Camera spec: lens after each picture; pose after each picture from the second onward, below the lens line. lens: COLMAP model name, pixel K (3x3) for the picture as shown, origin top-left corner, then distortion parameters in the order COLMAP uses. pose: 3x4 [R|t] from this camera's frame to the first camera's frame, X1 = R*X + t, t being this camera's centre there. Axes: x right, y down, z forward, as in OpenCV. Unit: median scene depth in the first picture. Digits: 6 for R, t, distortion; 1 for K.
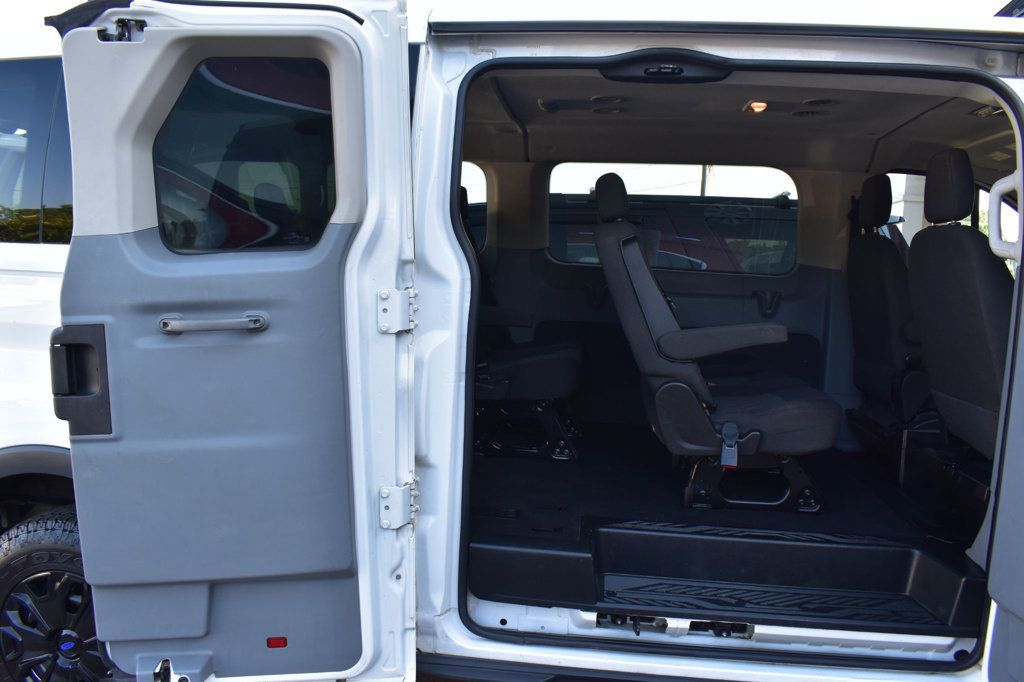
lens RADIAL K [[801.3, 0, 512.0], [0, 801.3, 341.0], [0, 0, 1]] dist [-0.093009, 0.007708]
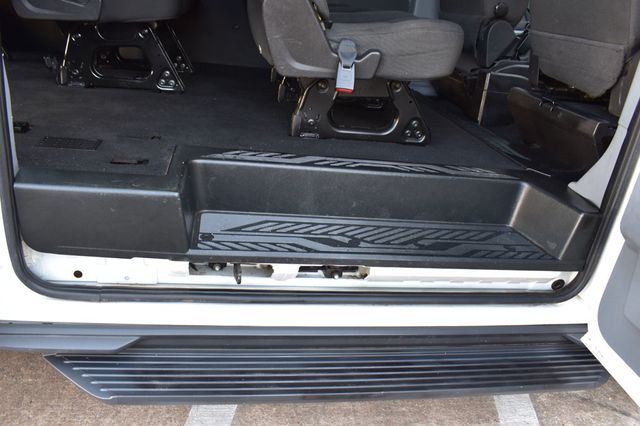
lens RADIAL K [[500.8, 0, 320.0], [0, 500.8, 213.0], [0, 0, 1]] dist [-0.093009, 0.007708]
pose [[0.958328, -0.040798, 0.282743, 0.087117], [-0.056420, 0.943223, 0.327333, 0.109891], [-0.280044, -0.329645, 0.901615, 0.474951]]
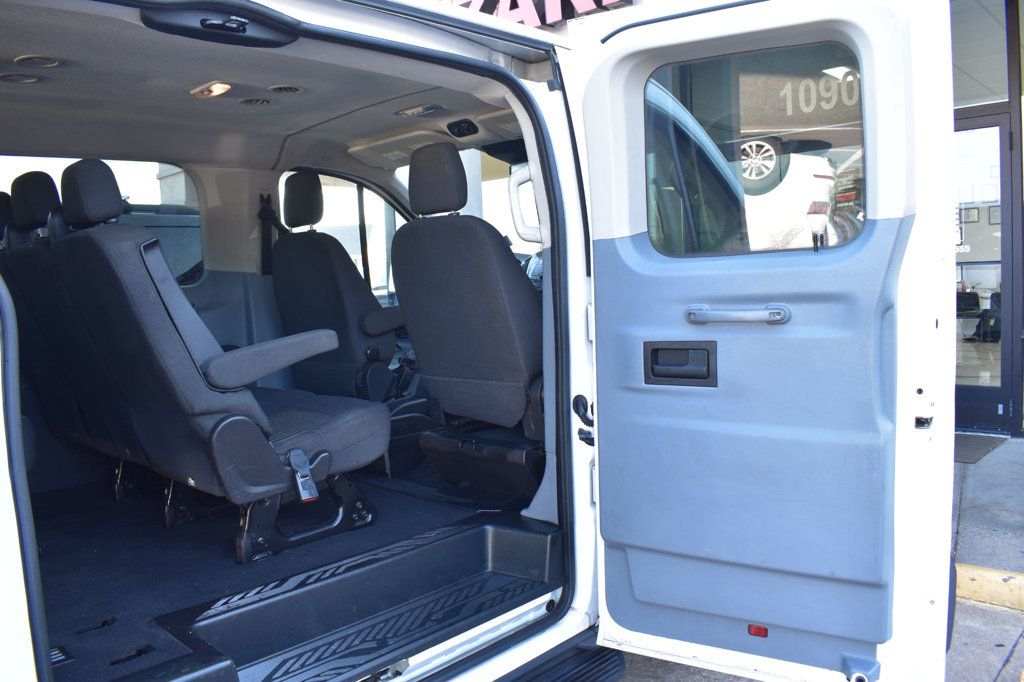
lens RADIAL K [[801.3, 0, 512.0], [0, 801.3, 341.0], [0, 0, 1]] dist [-0.093009, 0.007708]
pose [[0.591461, -0.129363, 0.795889, -0.268677], [0.140864, 0.988445, 0.055978, -0.030660], [-0.793934, 0.079004, 0.602849, 0.297775]]
